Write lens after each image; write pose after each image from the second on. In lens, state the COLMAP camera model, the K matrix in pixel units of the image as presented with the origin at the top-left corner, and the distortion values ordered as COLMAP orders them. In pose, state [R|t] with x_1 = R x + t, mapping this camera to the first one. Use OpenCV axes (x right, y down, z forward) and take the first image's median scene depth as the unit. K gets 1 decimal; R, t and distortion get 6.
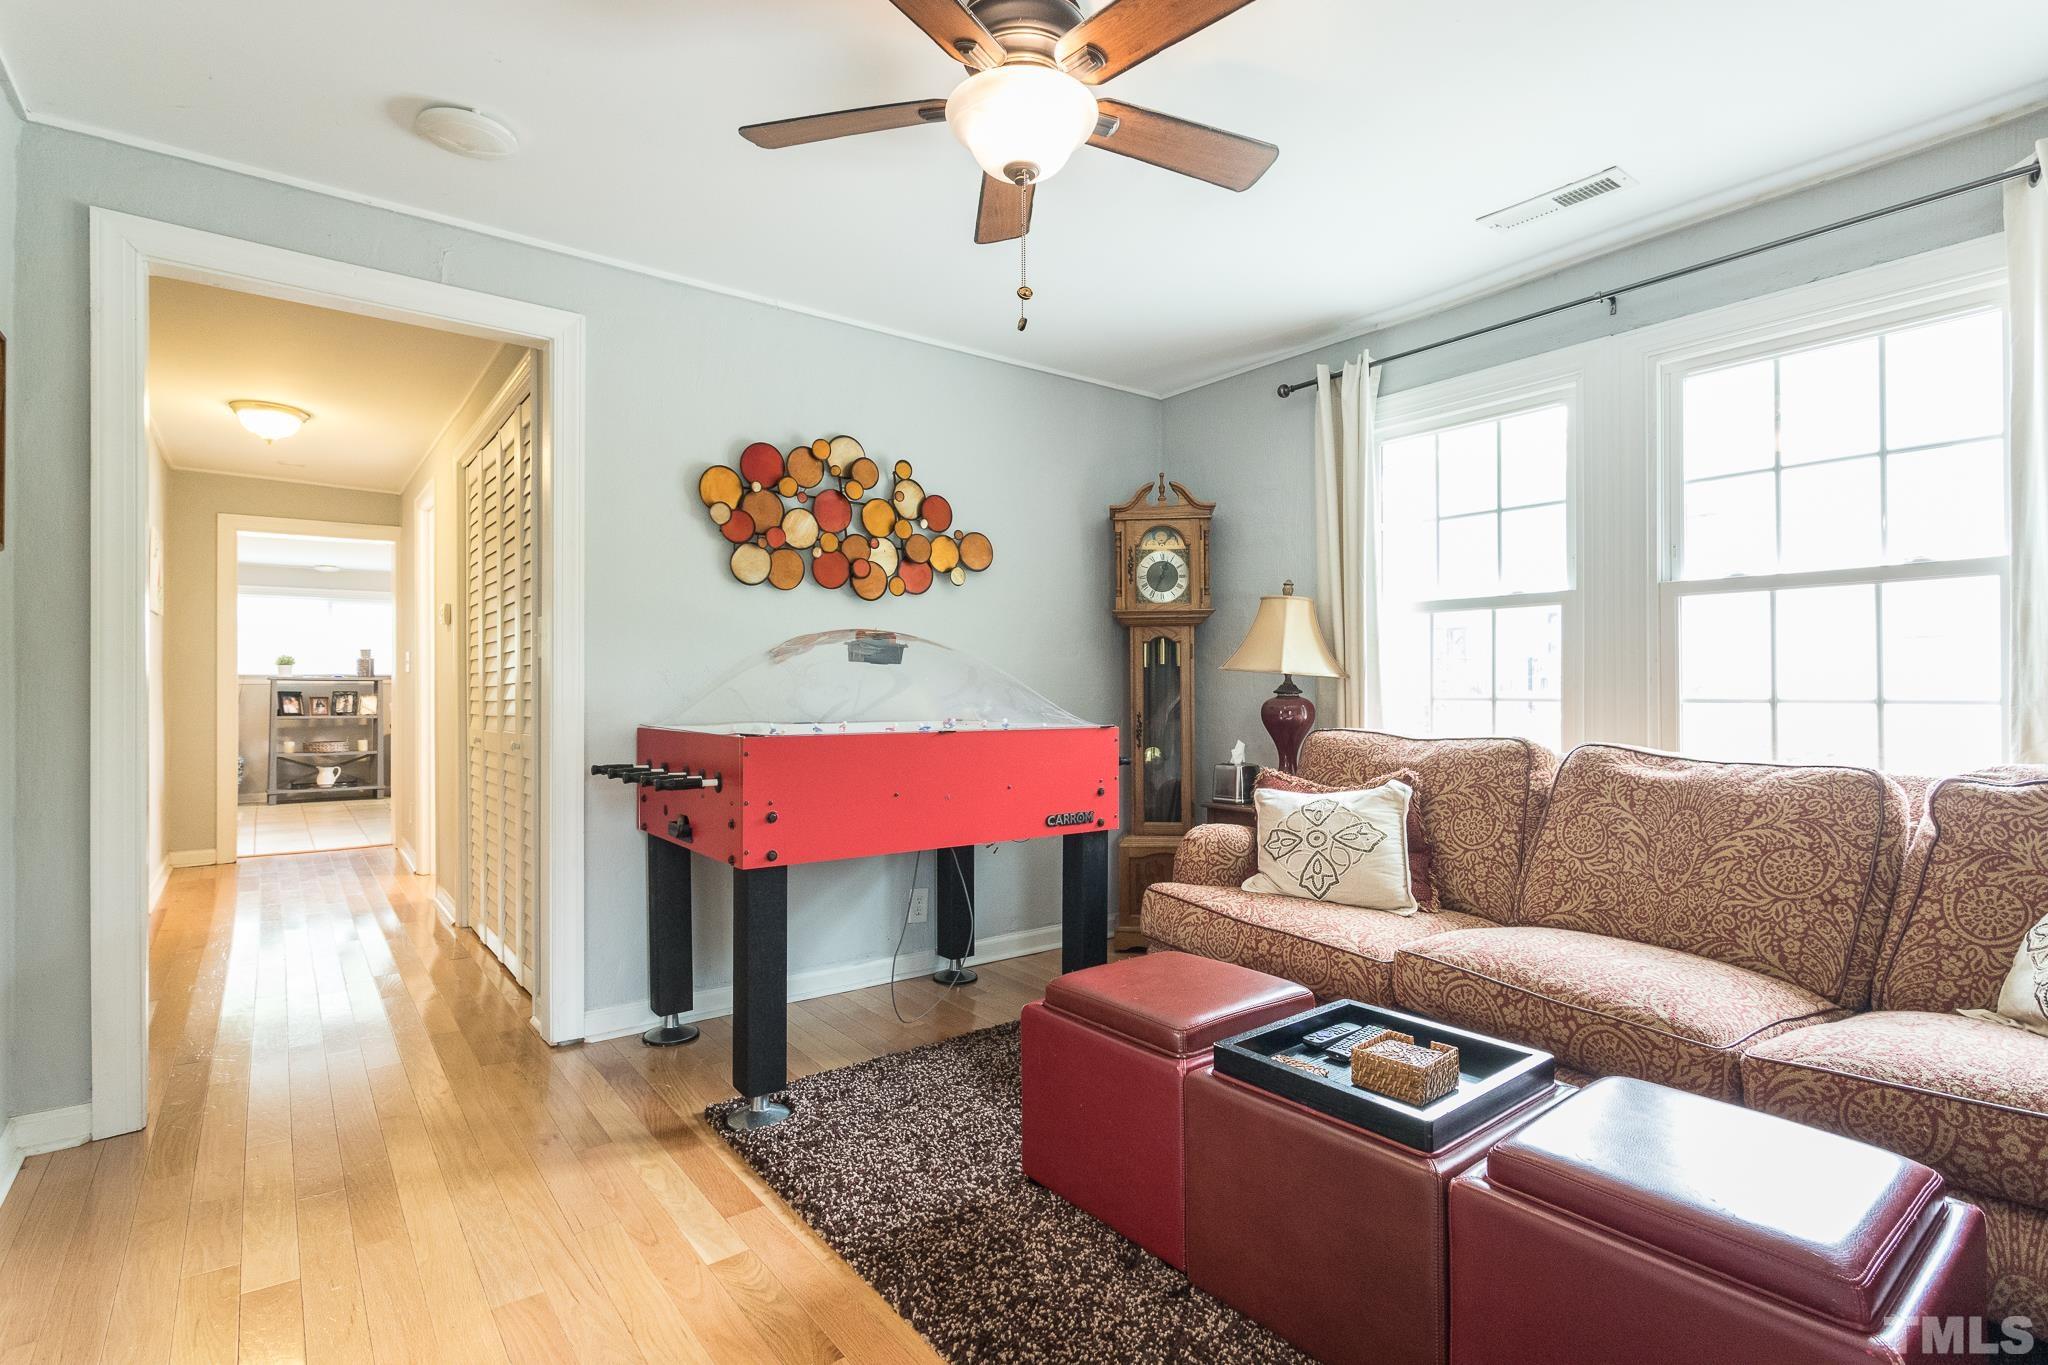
lens RADIAL K [[980.4, 0, 1029.4], [0, 980.4, 680.8], [0, 0, 1]] dist [-0.003144, -0.000608]
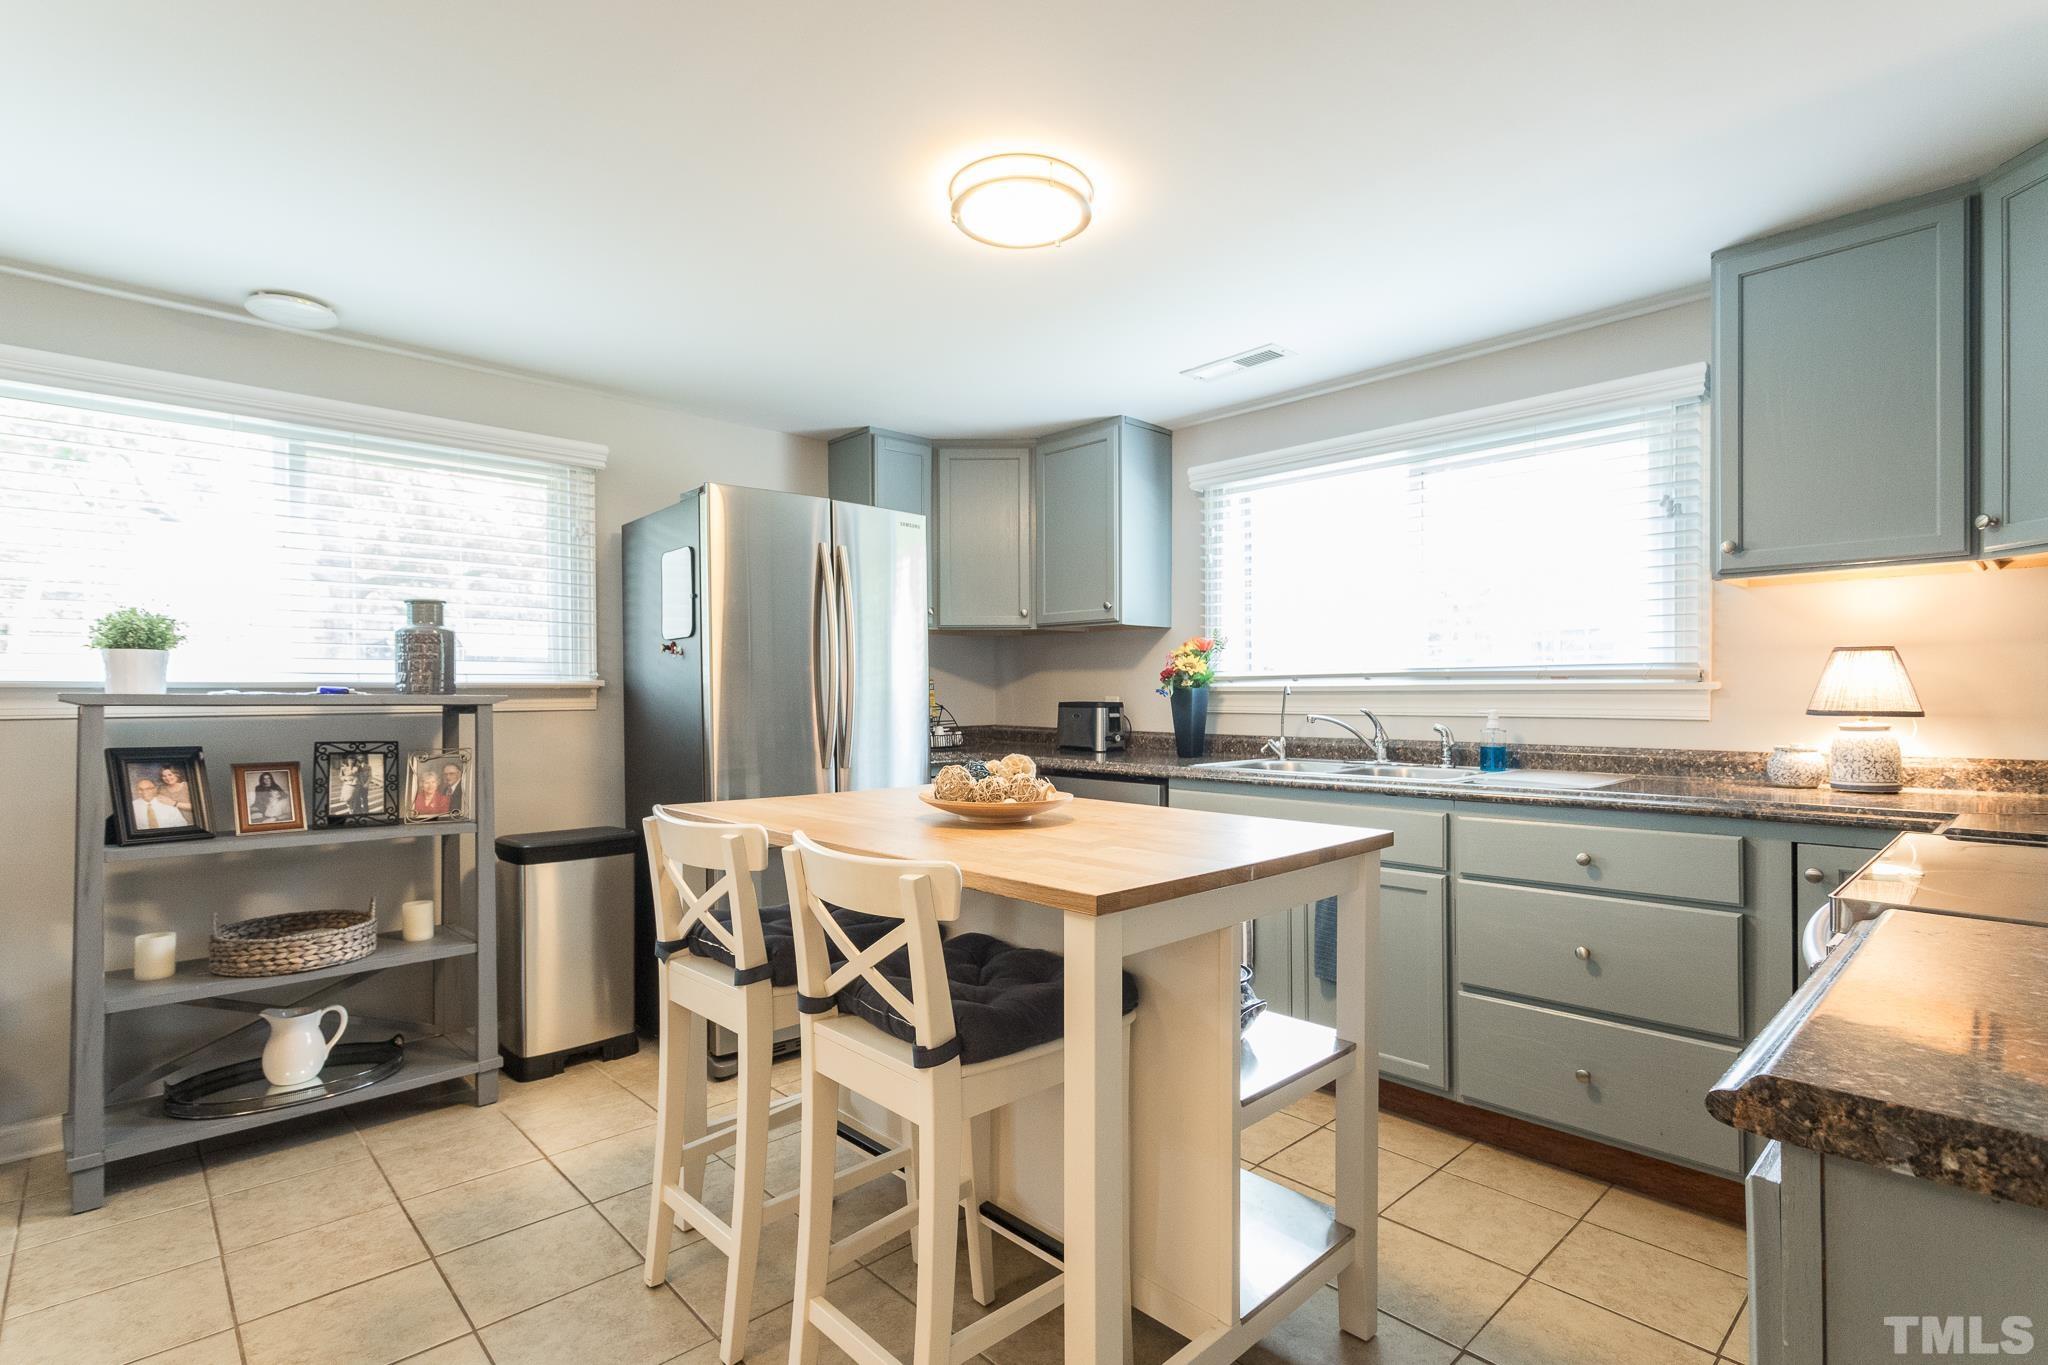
lens RADIAL K [[980.4, 0, 1020.7], [0, 980.4, 693.1], [0, 0, 1]] dist [-0.003144, -0.000608]
pose [[0.996430, 0.002536, 0.084382, -0.532705], [-0.003118, 0.999972, 0.006762, -0.006022], [-0.084362, -0.007001, 0.996411, 0.700561]]
